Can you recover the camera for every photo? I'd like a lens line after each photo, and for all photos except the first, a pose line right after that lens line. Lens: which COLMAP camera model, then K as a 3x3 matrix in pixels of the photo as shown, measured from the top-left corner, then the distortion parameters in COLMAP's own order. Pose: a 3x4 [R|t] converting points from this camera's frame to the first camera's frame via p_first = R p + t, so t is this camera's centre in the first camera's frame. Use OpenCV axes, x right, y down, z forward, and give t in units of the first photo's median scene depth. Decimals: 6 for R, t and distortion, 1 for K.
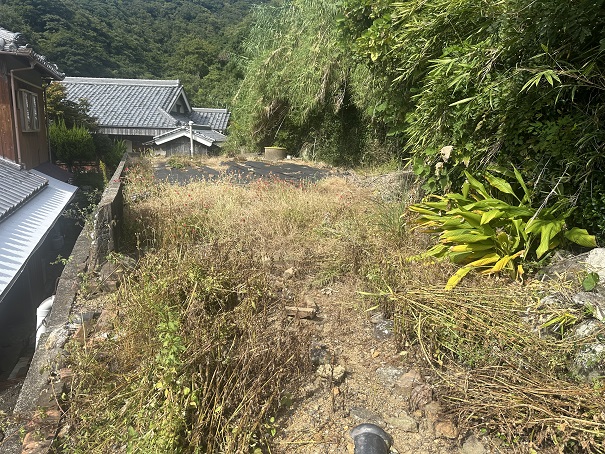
lens RADIAL K [[423.5, 0, 298.5], [0, 423.5, 225.1], [0, 0, 1]] dist [0.034397, -0.053718]
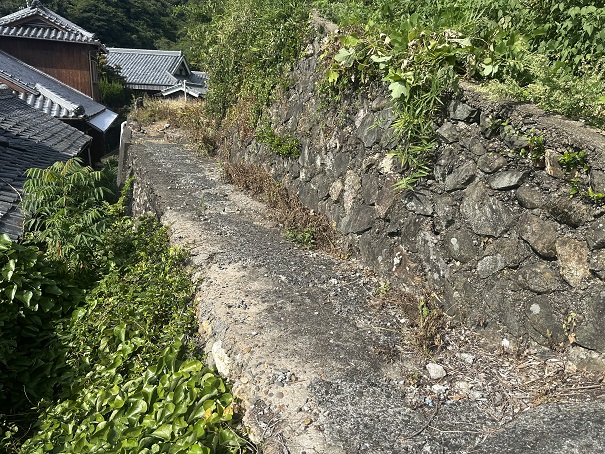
lens RADIAL K [[423.5, 0, 296.2], [0, 423.5, 229.4], [0, 0, 1]] dist [0.034397, -0.053718]
pose [[0.998626, 0.033219, -0.040528, 0.284048], [-0.029768, 0.996109, 0.082953, 0.191657], [0.043126, -0.081633, 0.995729, -0.700108]]
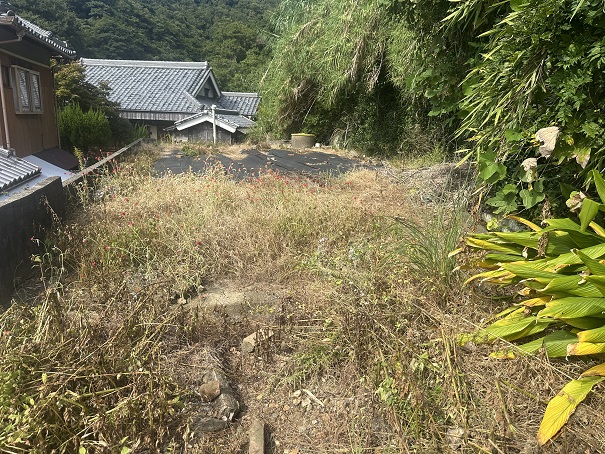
lens RADIAL K [[423.5, 0, 298.6], [0, 423.5, 226.4], [0, 0, 1]] dist [0.034397, -0.053718]
pose [[0.995757, 0.026782, -0.088037, 0.023147], [-0.024030, 0.999193, 0.032180, -0.017509], [0.088827, -0.029928, 0.995597, 0.107089]]
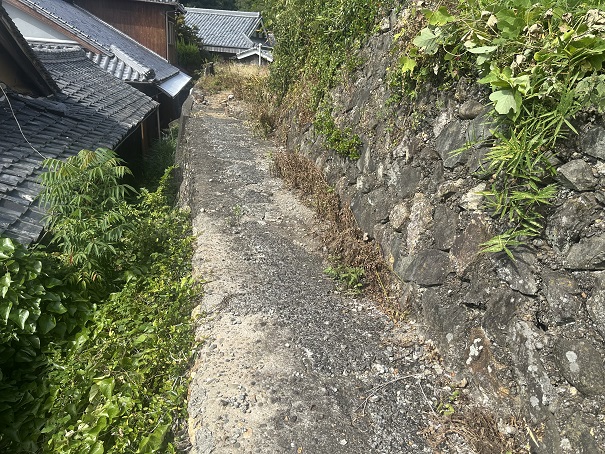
lens RADIAL K [[423.5, 0, 299.9], [0, 423.5, 225.0], [0, 0, 1]] dist [0.034397, -0.053718]
pose [[0.975859, 0.122660, -0.180706, 0.288085], [-0.094219, 0.982877, 0.158354, 0.166550], [0.197035, -0.137506, 0.970706, -0.645364]]
